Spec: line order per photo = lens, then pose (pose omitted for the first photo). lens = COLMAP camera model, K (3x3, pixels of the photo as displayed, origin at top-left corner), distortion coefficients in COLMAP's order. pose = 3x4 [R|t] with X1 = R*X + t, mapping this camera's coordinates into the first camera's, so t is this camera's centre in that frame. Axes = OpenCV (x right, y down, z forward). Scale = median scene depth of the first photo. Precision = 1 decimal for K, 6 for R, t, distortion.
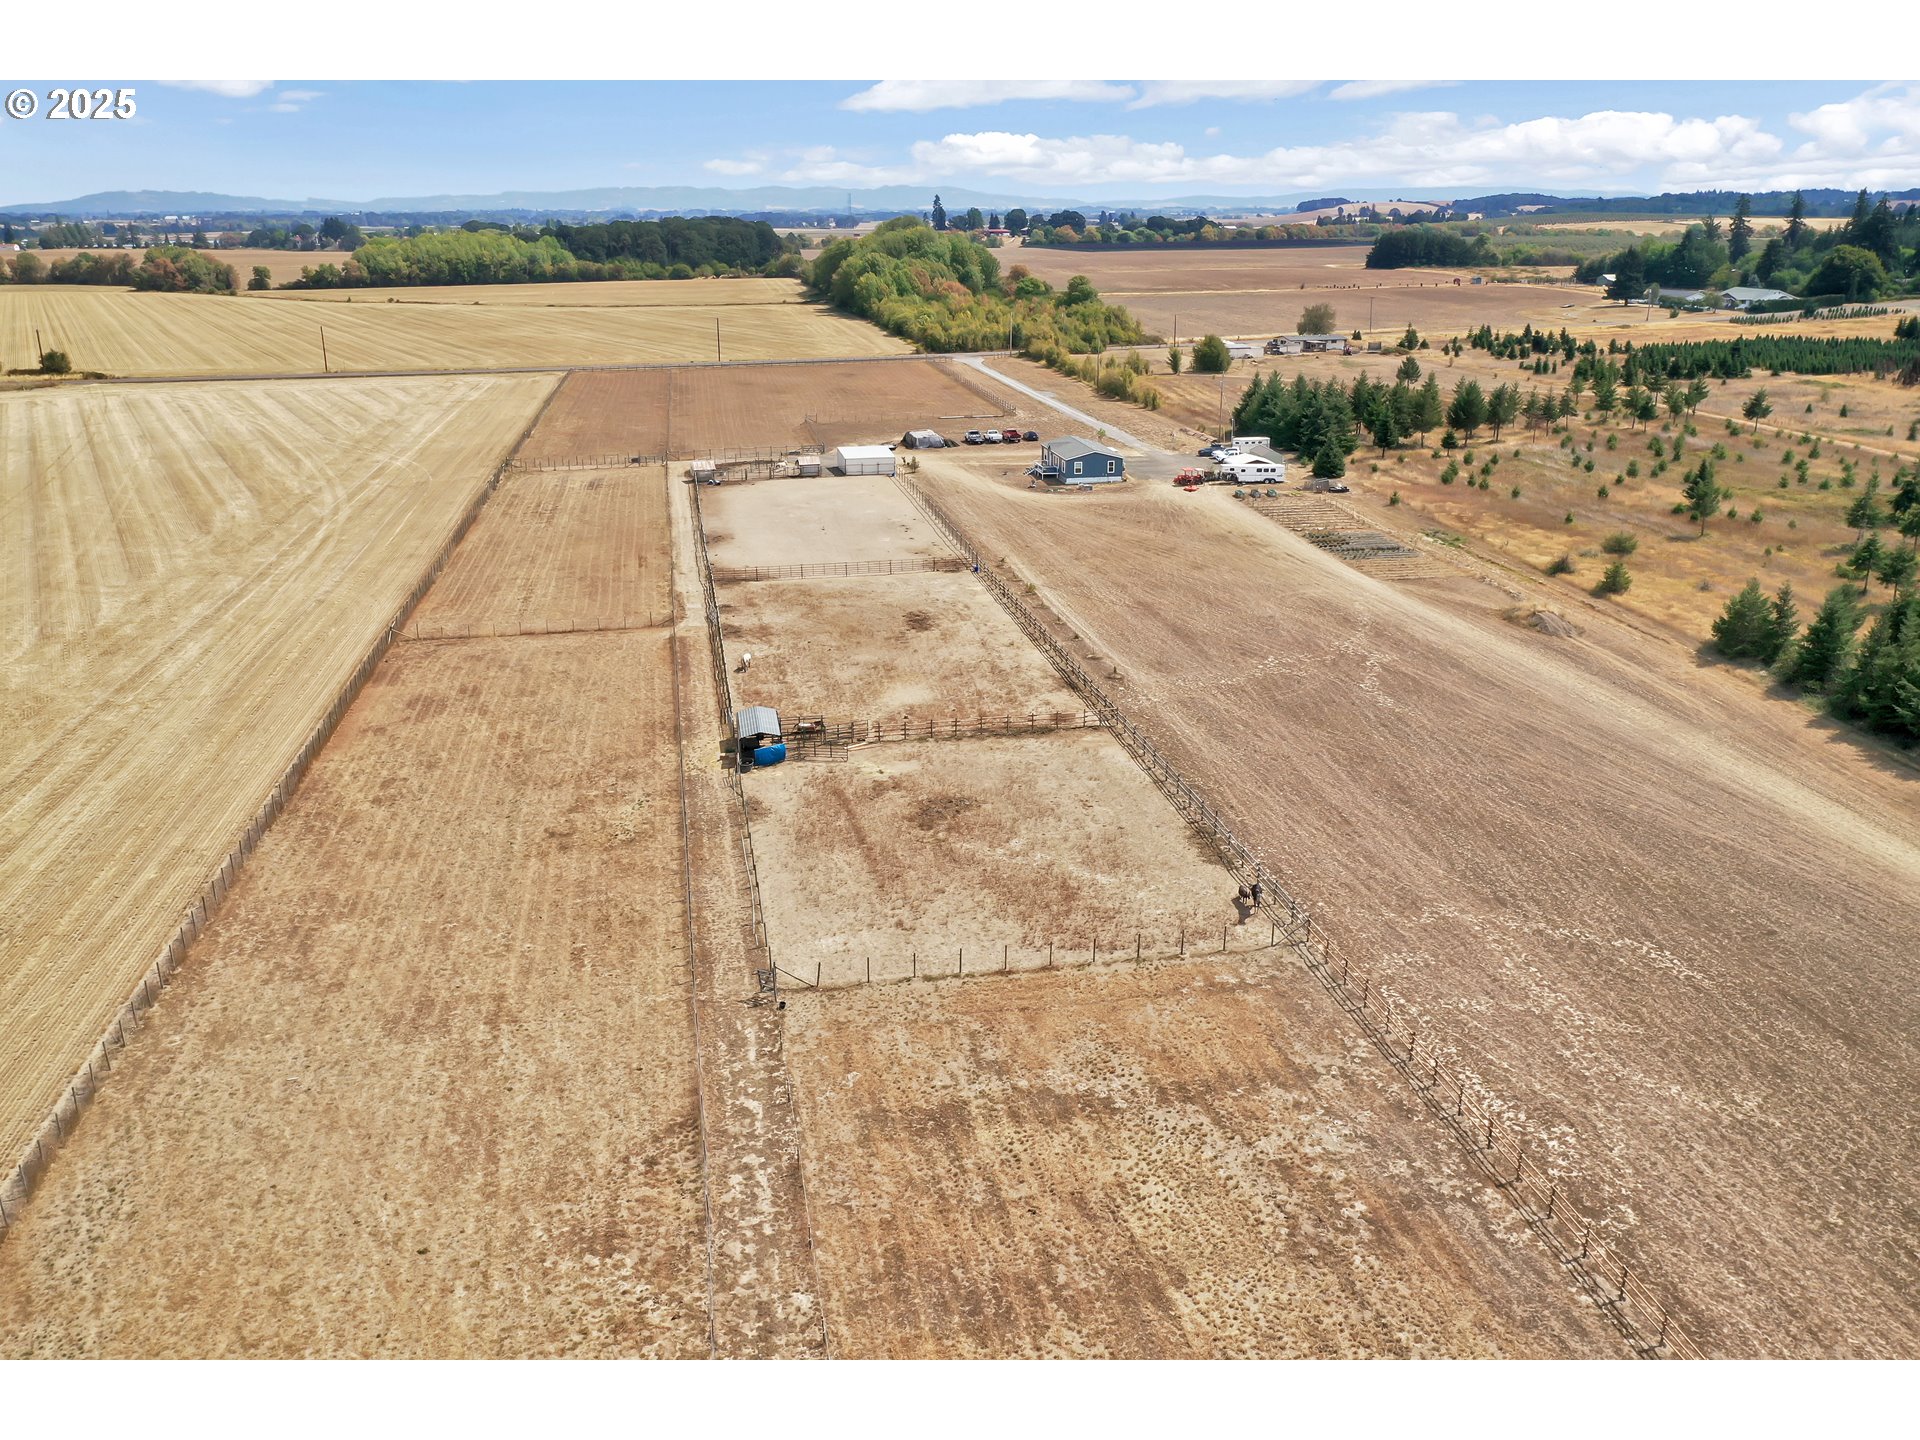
lens RADIAL K [[1522.4, 0, 960.0], [0, 1522.4, 720.0], [0, 0, 1]] dist [-0.000760, 0.000401]
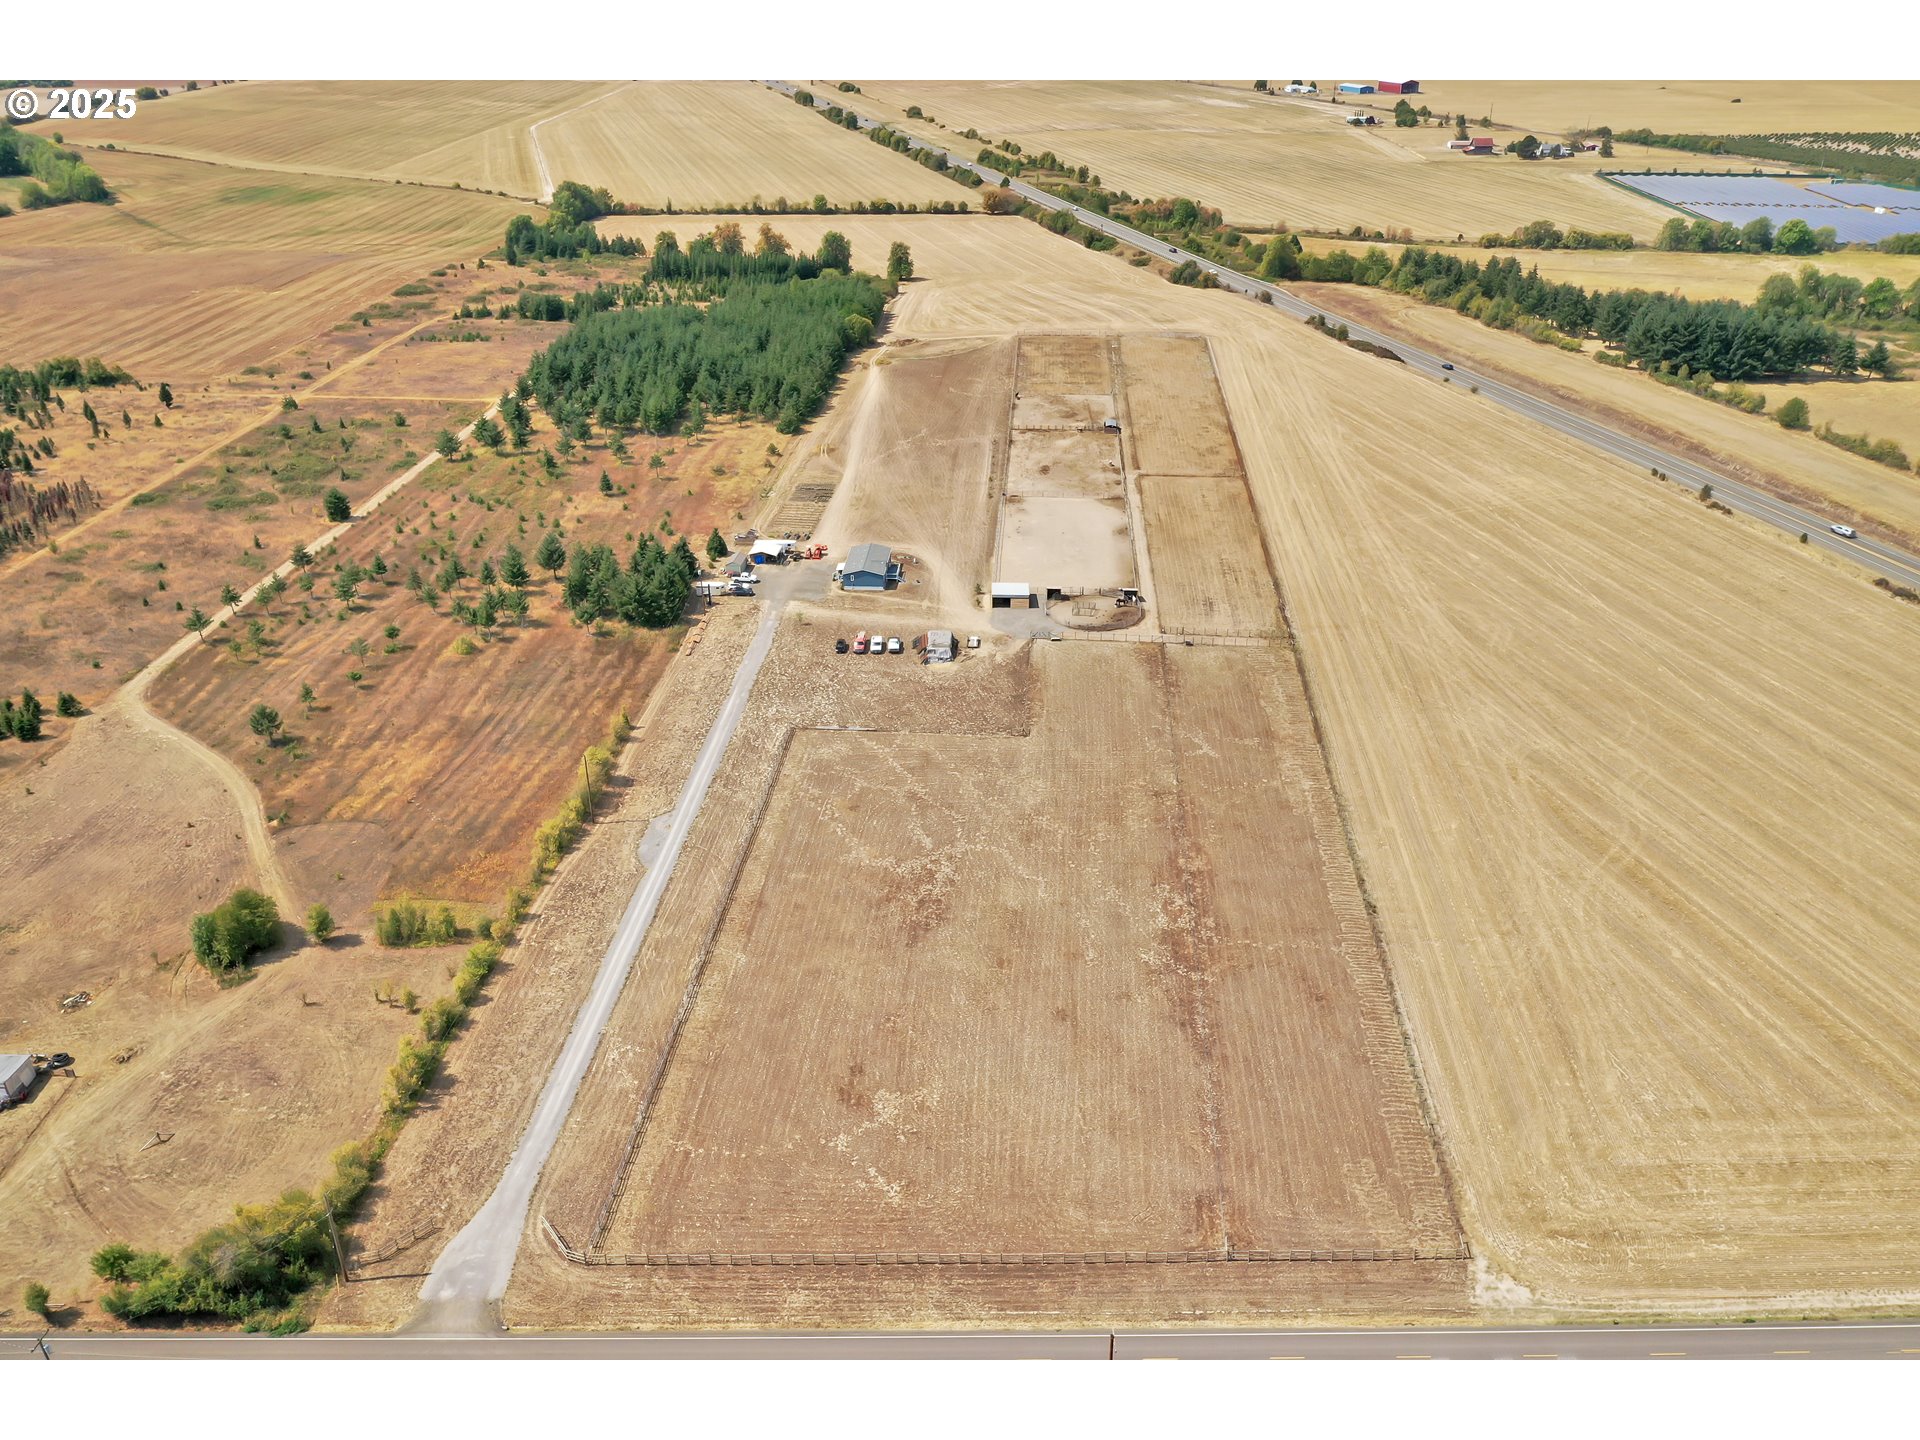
lens RADIAL K [[1522.4, 0, 960.0], [0, 1522.4, 720.0], [0, 0, 1]] dist [-0.000760, 0.000401]
pose [[-0.969629, -0.102785, 0.221933, -0.238475], [0.087716, 0.700901, 0.707845, -0.760100], [-0.228309, 0.705814, -0.670598, 1.446510]]
